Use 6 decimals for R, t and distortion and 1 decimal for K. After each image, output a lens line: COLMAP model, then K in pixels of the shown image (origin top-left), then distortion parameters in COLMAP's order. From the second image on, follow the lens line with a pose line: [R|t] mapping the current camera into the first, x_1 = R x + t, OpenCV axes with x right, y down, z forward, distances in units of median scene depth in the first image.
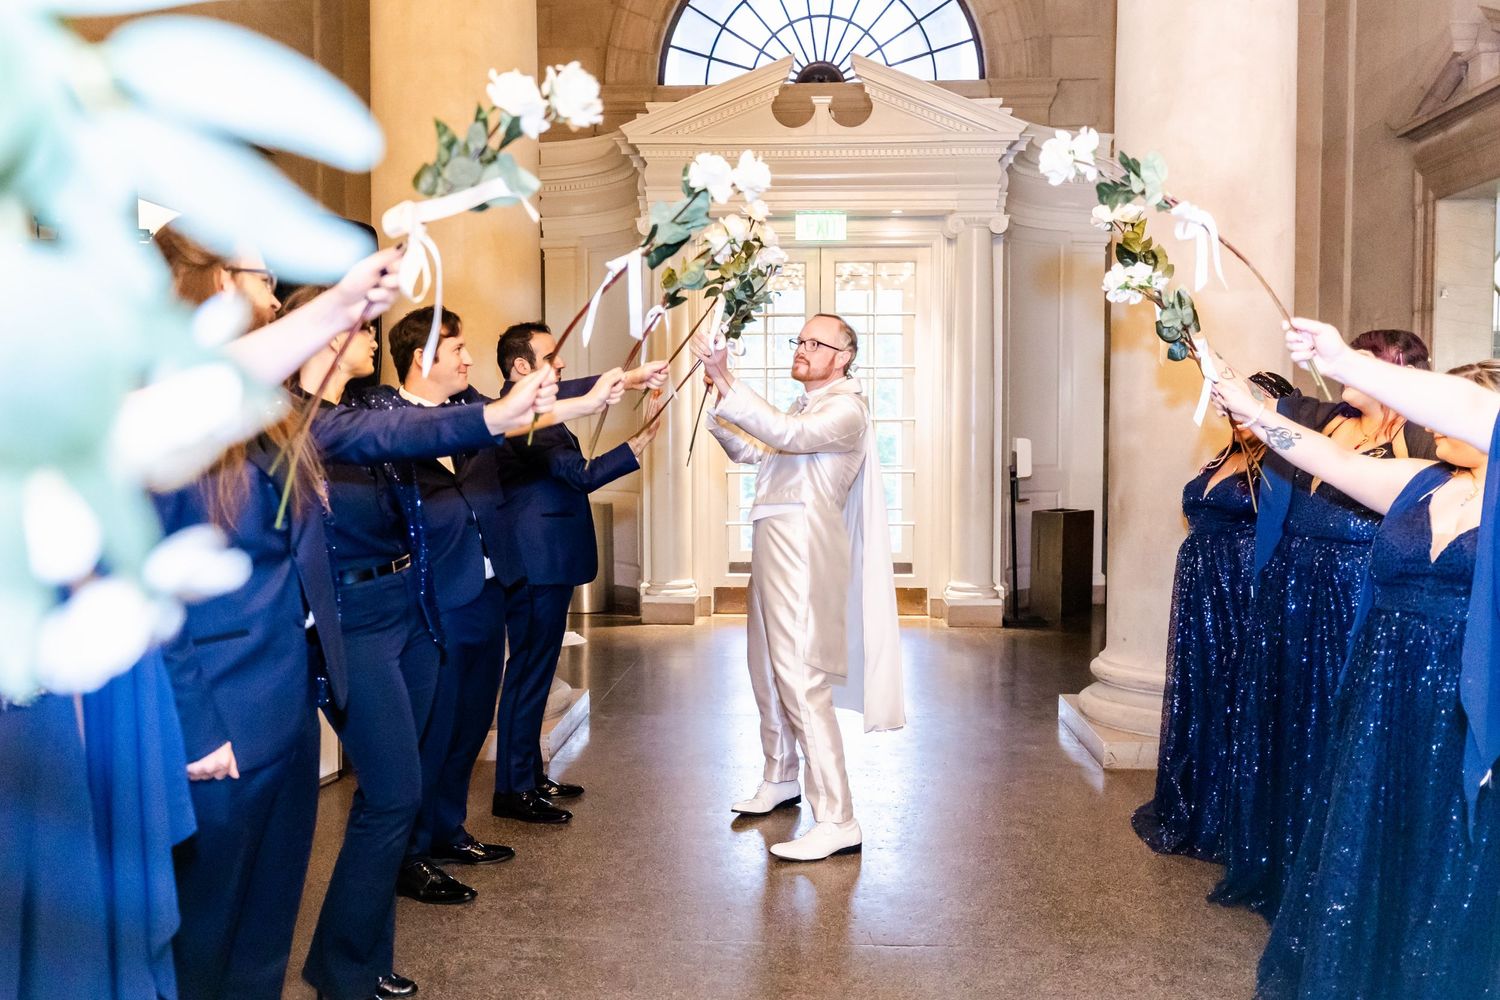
lens RADIAL K [[1327.4, 0, 730.9], [0, 1327.4, 500.2], [0, 0, 1]] dist [-0.004041, 0.003322]
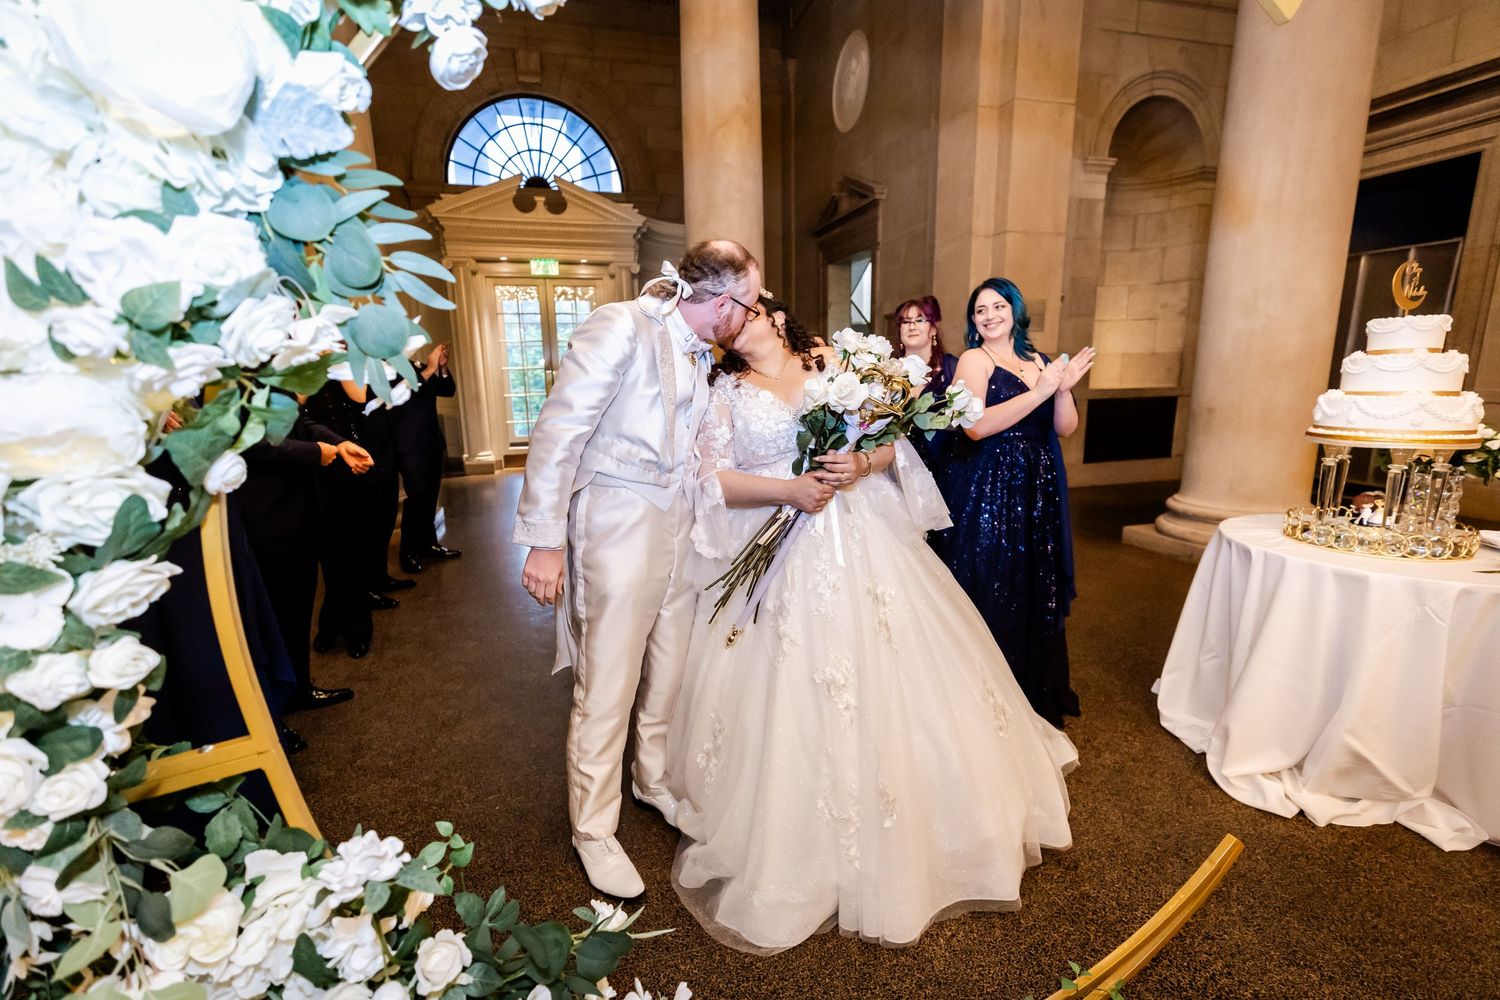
lens RADIAL K [[659.4, 0, 745.6], [0, 659.4, 505.2], [0, 0, 1]] dist [0.000639, 0.000292]
pose [[0.939697, -0.084761, 0.331337, -0.005859], [0.036536, 0.988138, 0.149162, 0.006481], [-0.340050, -0.128061, 0.931647, -0.053597]]
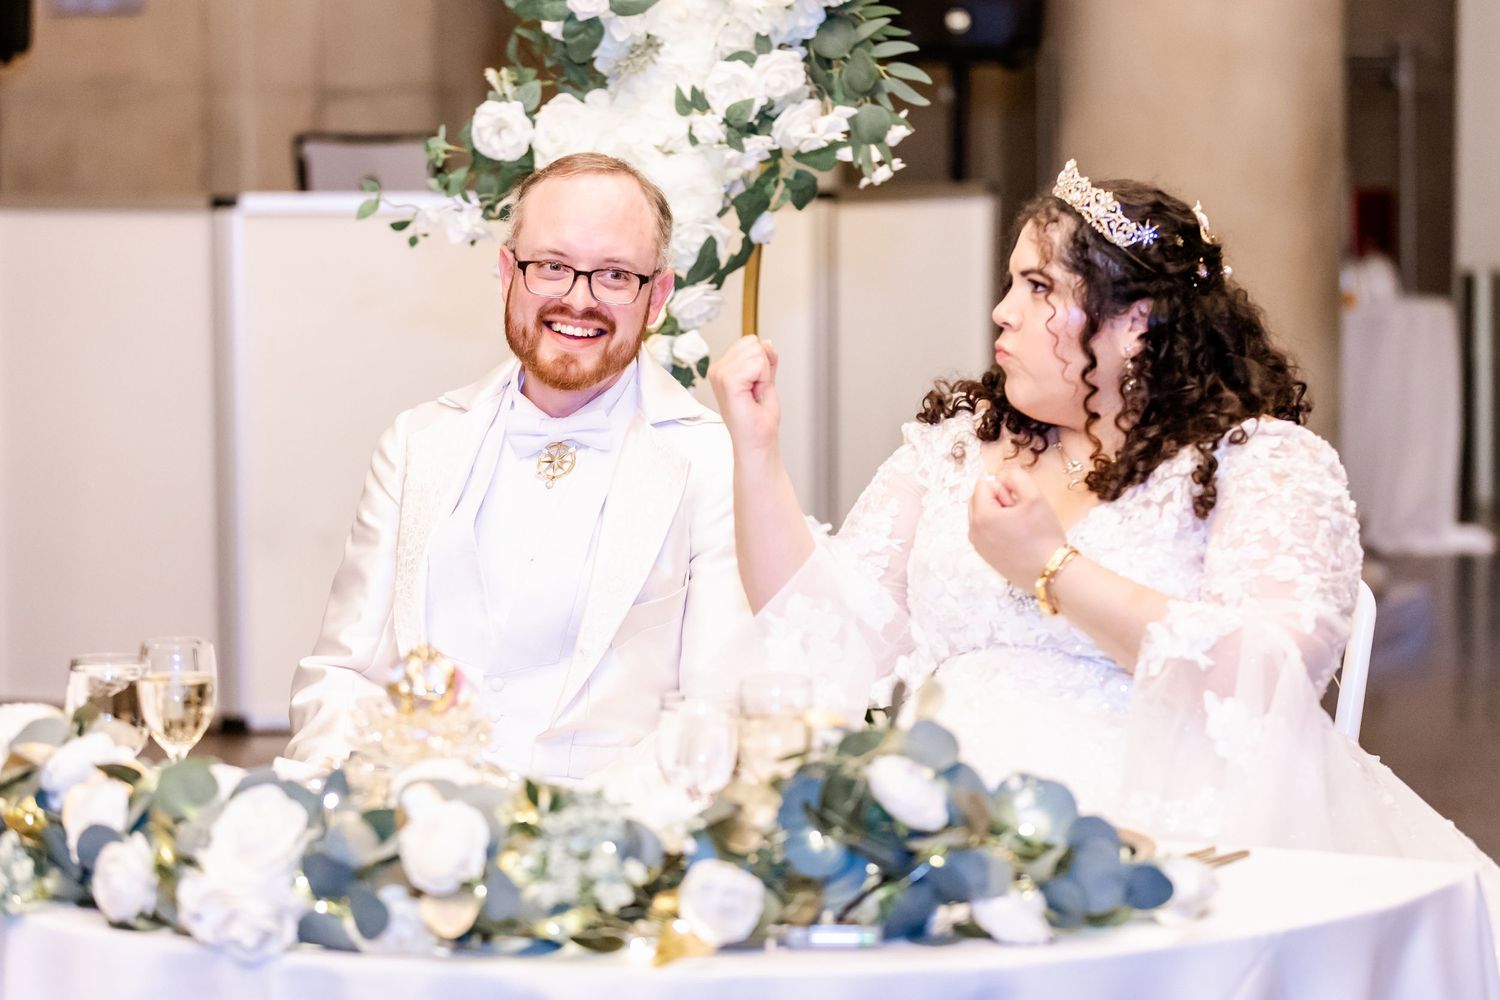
lens RADIAL K [[4174.9, 0, 750.0], [0, 4174.9, 500.0], [0, 0, 1]] dist [0.000748, 1.026479]
pose [[0.937321, 0.031121, -0.347075, 0.174908], [-0.016168, 0.998815, 0.045896, 0.023367], [0.348093, -0.037408, 0.936714, -0.537172]]
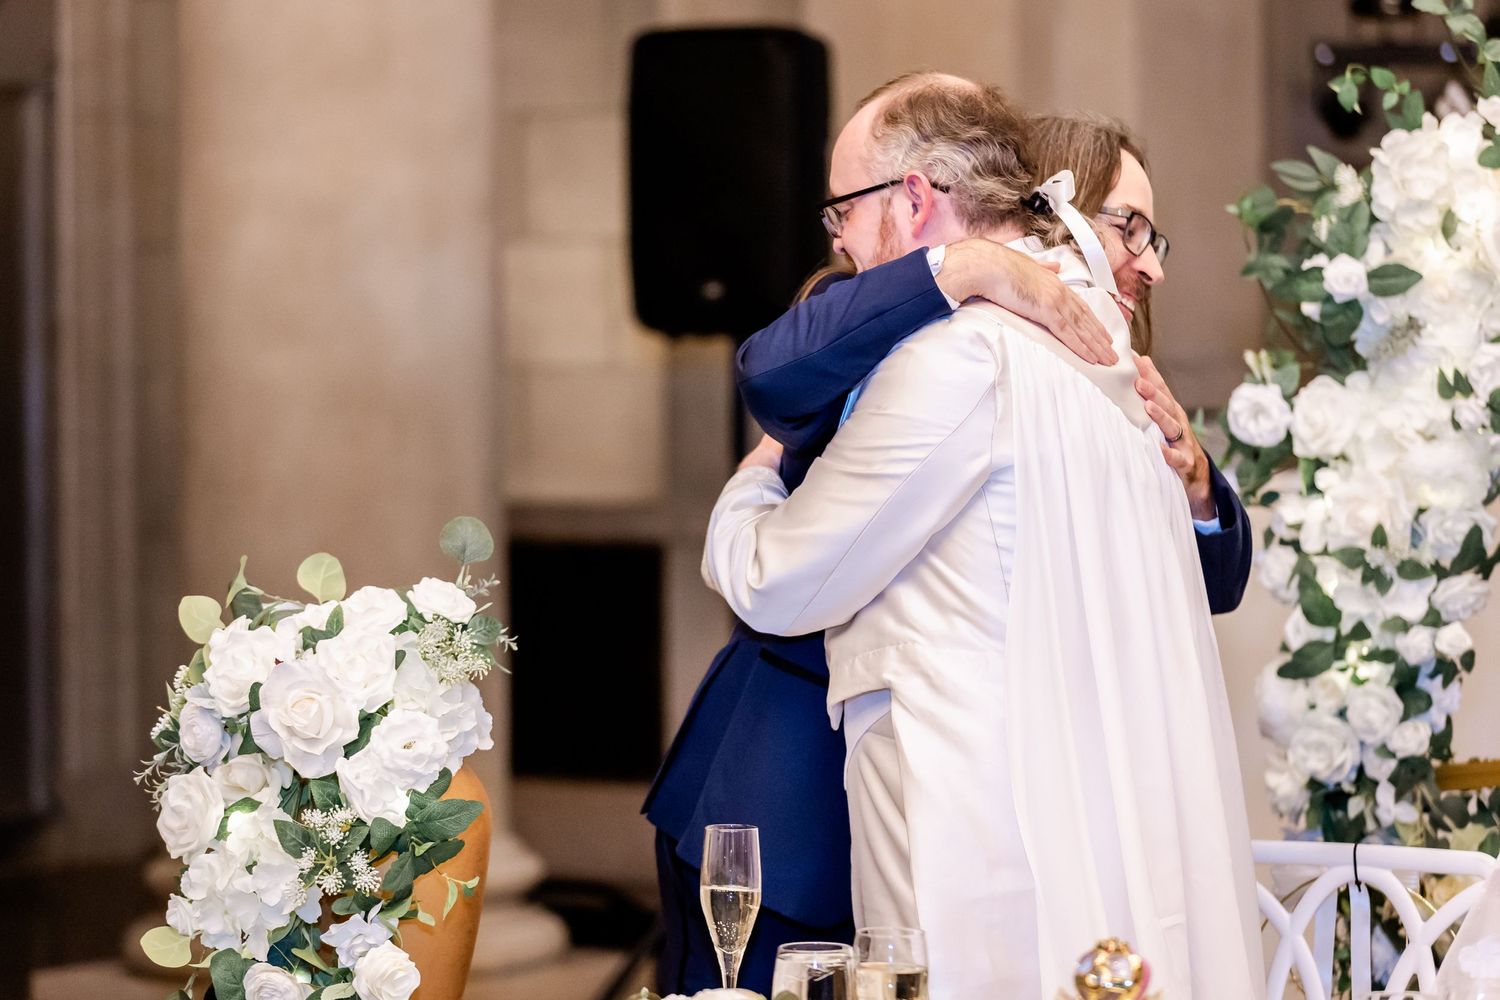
lens RADIAL K [[4510.9, 0, 750.0], [0, 4510.9, 500.0], [0, 0, 1]] dist [0.017546, -1.796044]
pose [[0.852157, 0.008962, -0.523210, 0.200381], [-0.021020, 0.999633, -0.017112, 0.022477], [0.522864, 0.025580, 0.852032, -0.557891]]
